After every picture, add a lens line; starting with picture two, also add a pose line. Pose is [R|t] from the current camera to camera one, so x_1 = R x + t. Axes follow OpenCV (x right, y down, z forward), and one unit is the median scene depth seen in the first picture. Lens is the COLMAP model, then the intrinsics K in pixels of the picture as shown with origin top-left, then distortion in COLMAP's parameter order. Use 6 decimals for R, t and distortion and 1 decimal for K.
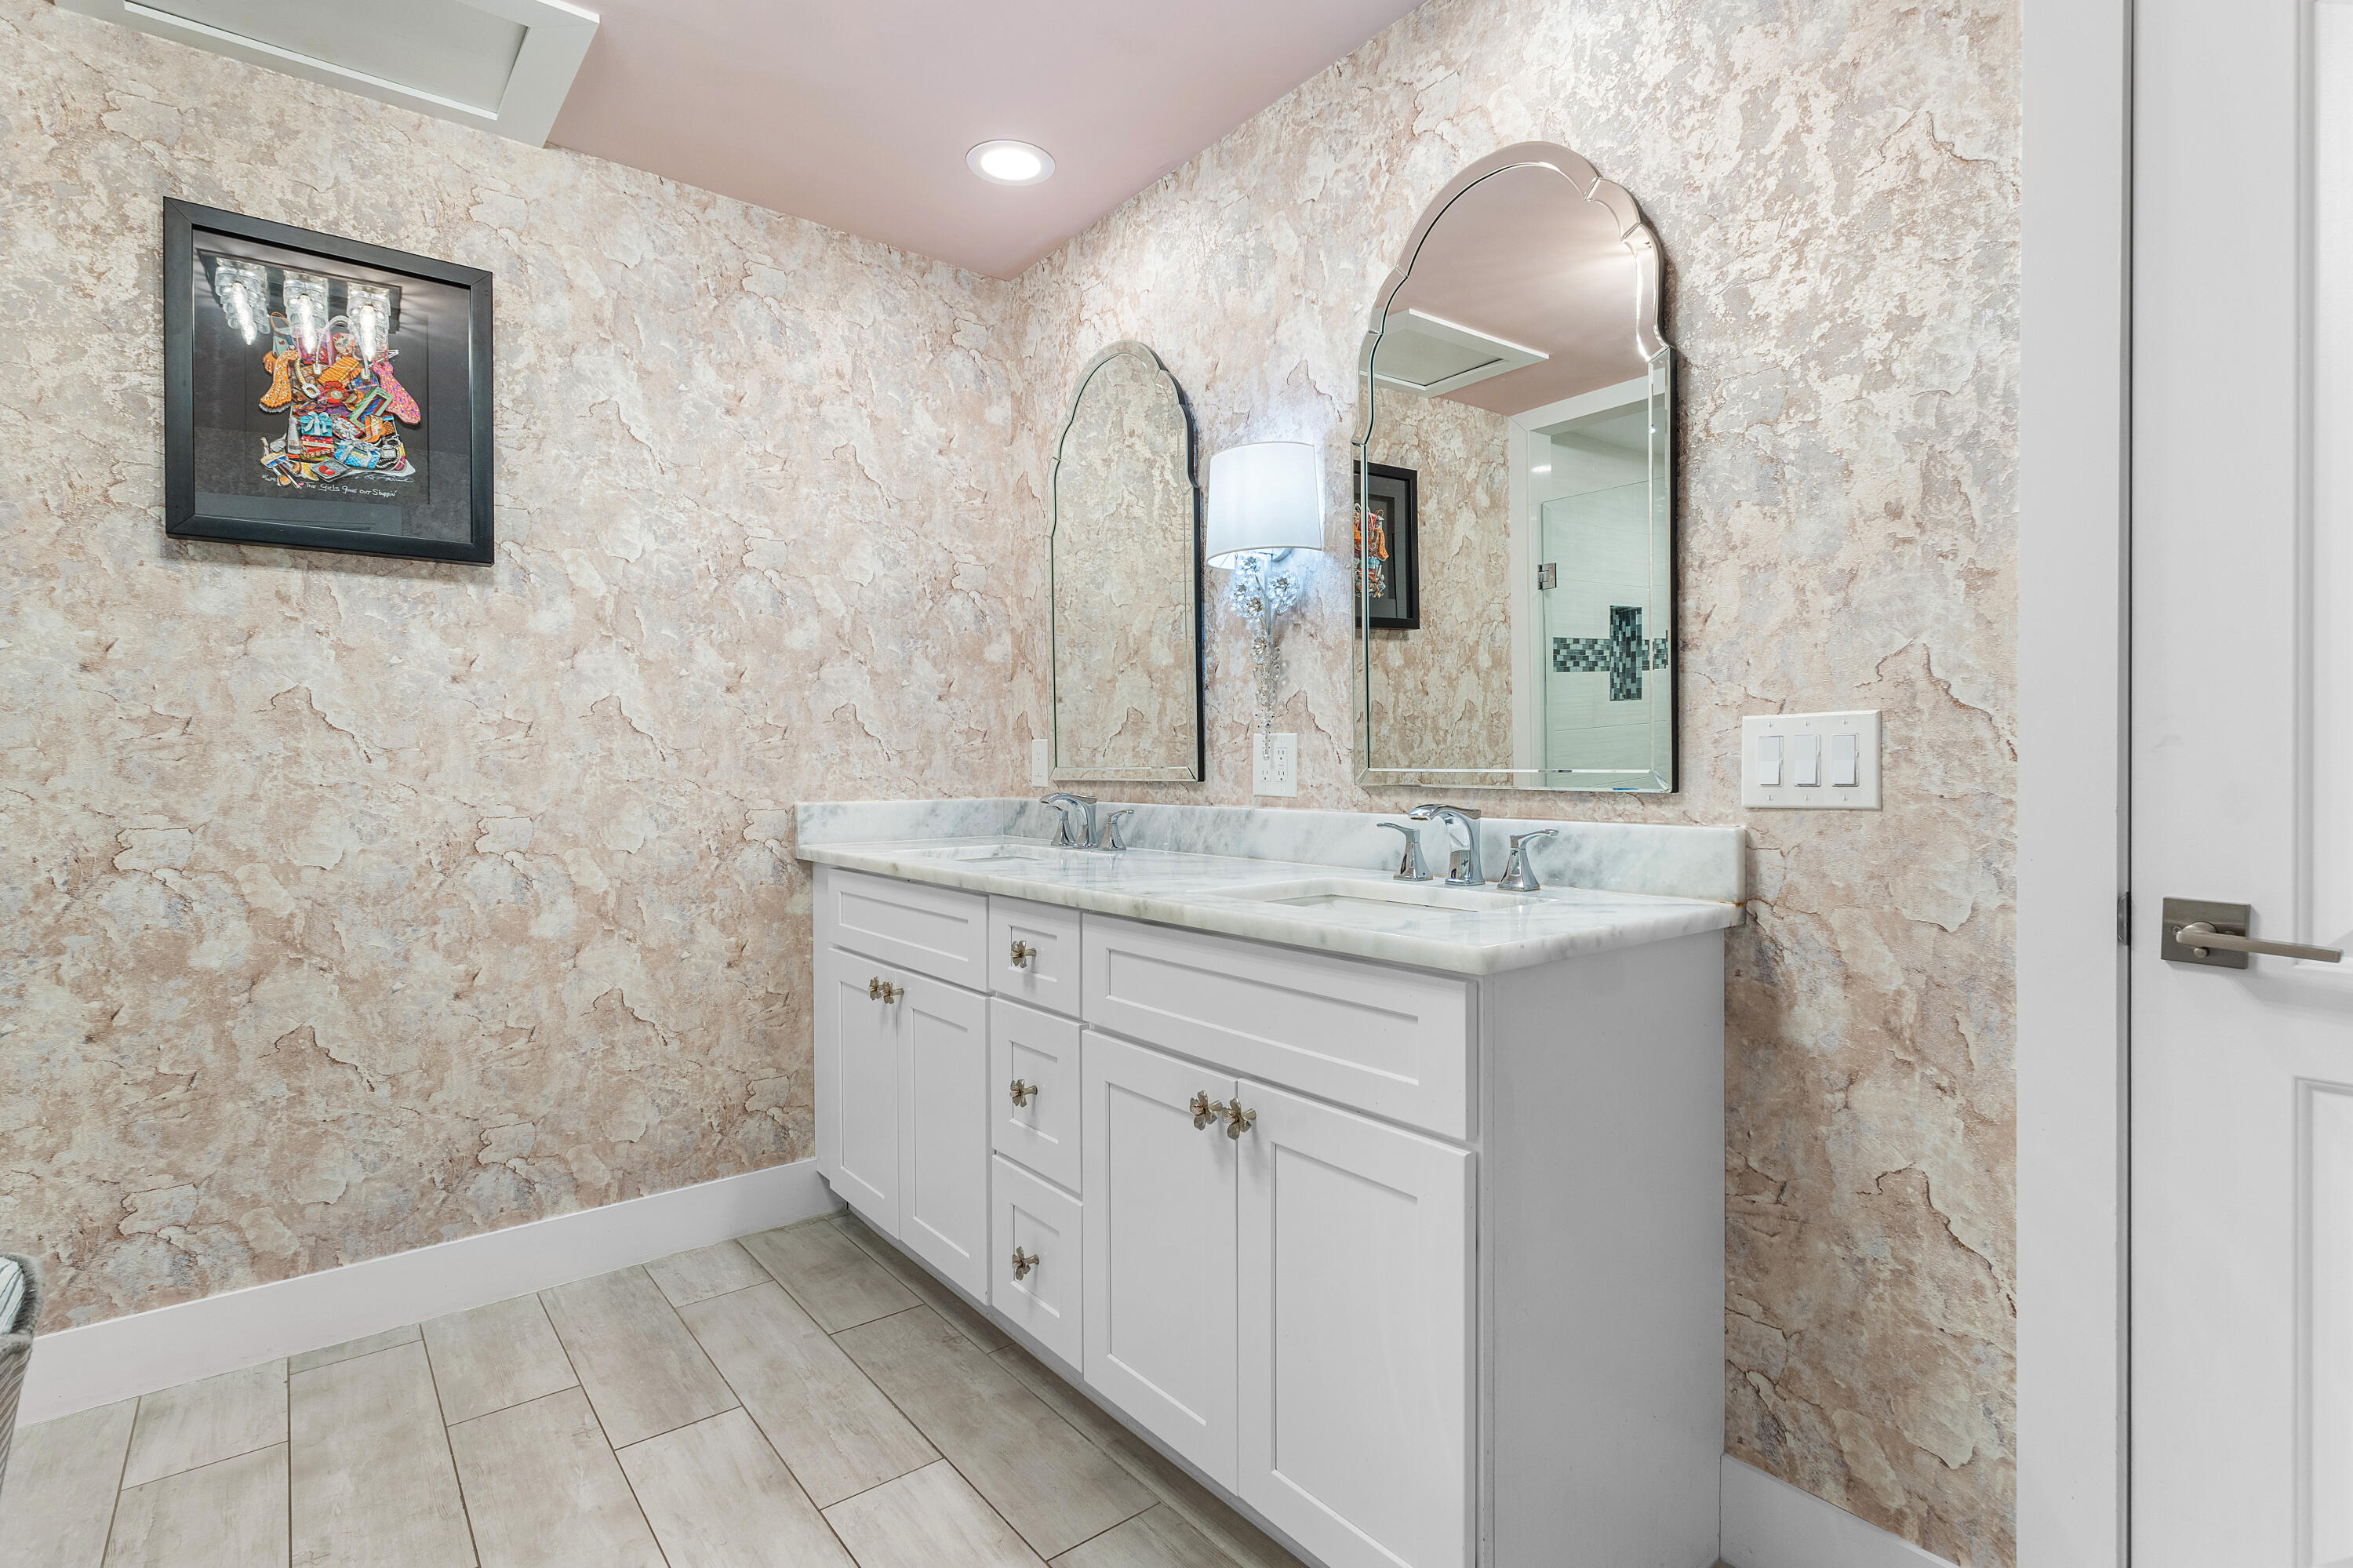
lens RADIAL K [[1138.3, 0, 1191.2], [0, 1138.3, 775.8], [0, 0, 1]] dist [0.001644, 0.000179]
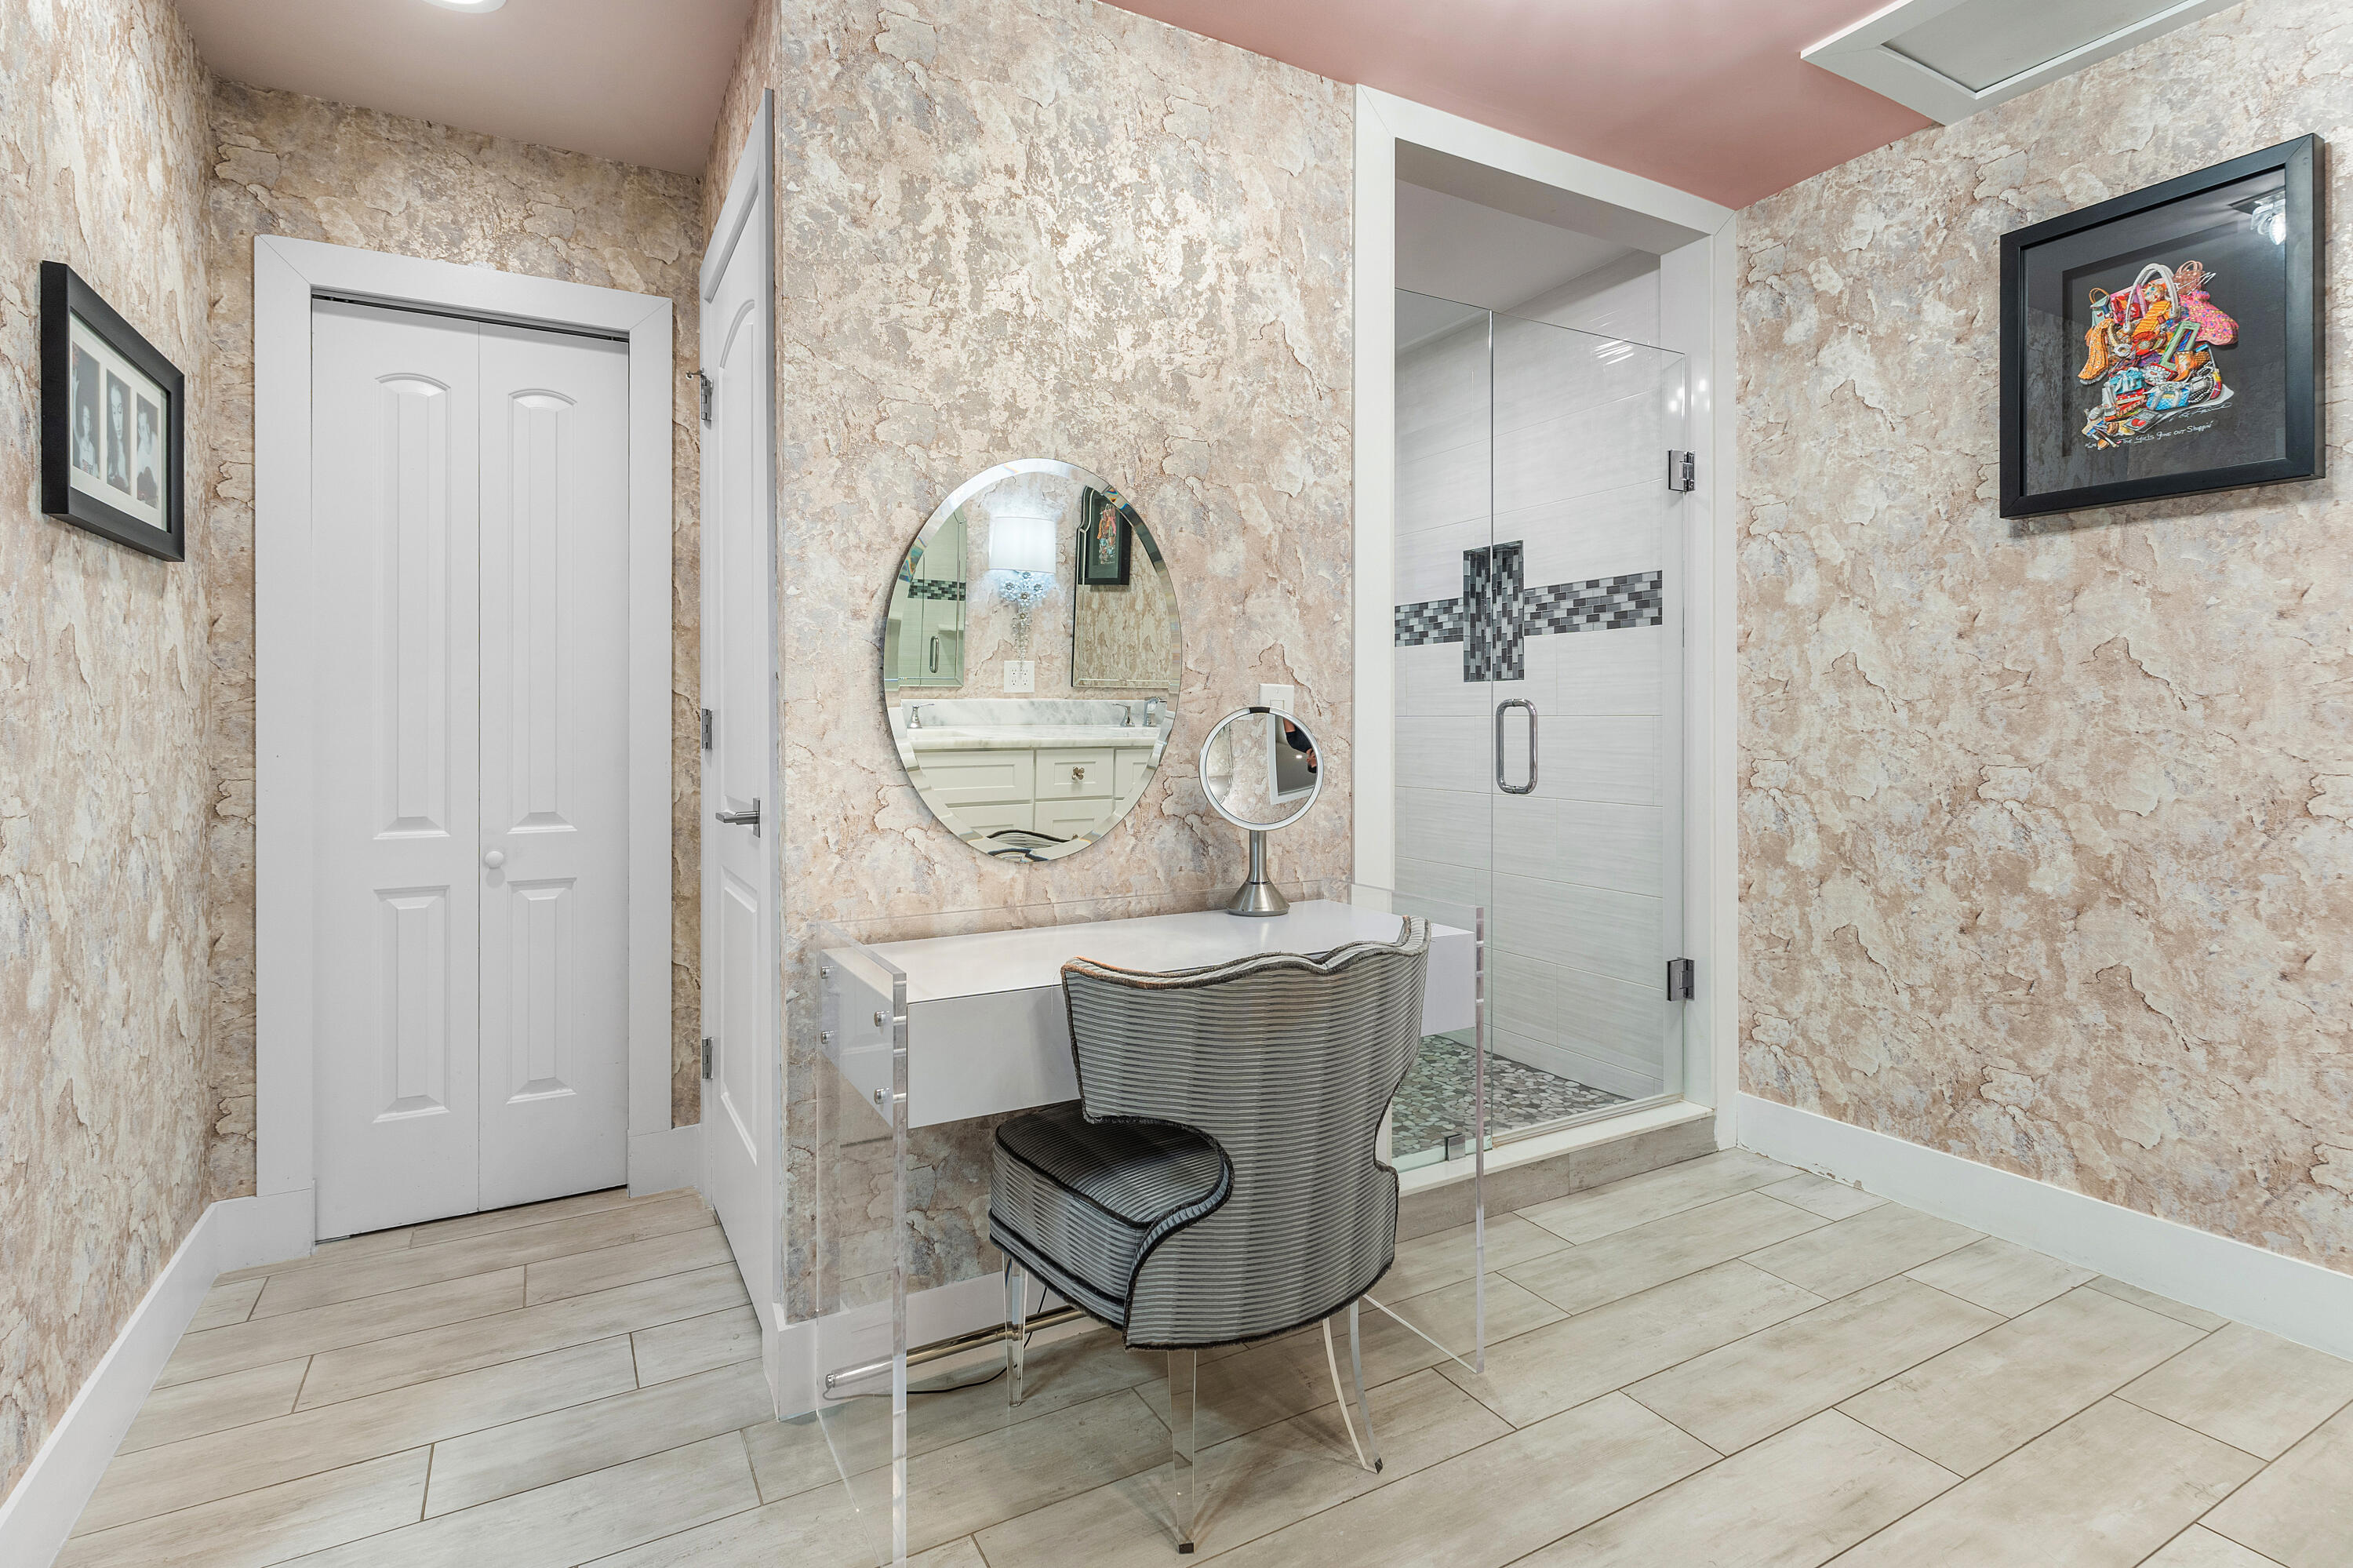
lens RADIAL K [[1148.0, 0, 1166.6], [0, 1148.0, 707.8], [0, 0, 1]] dist [0.003680, 0.000821]
pose [[-0.171008, -0.002555, -0.985266, 0.399276], [-0.005256, 0.999985, -0.001681, -0.007408], [0.985256, 0.004891, -0.171019, 0.322788]]
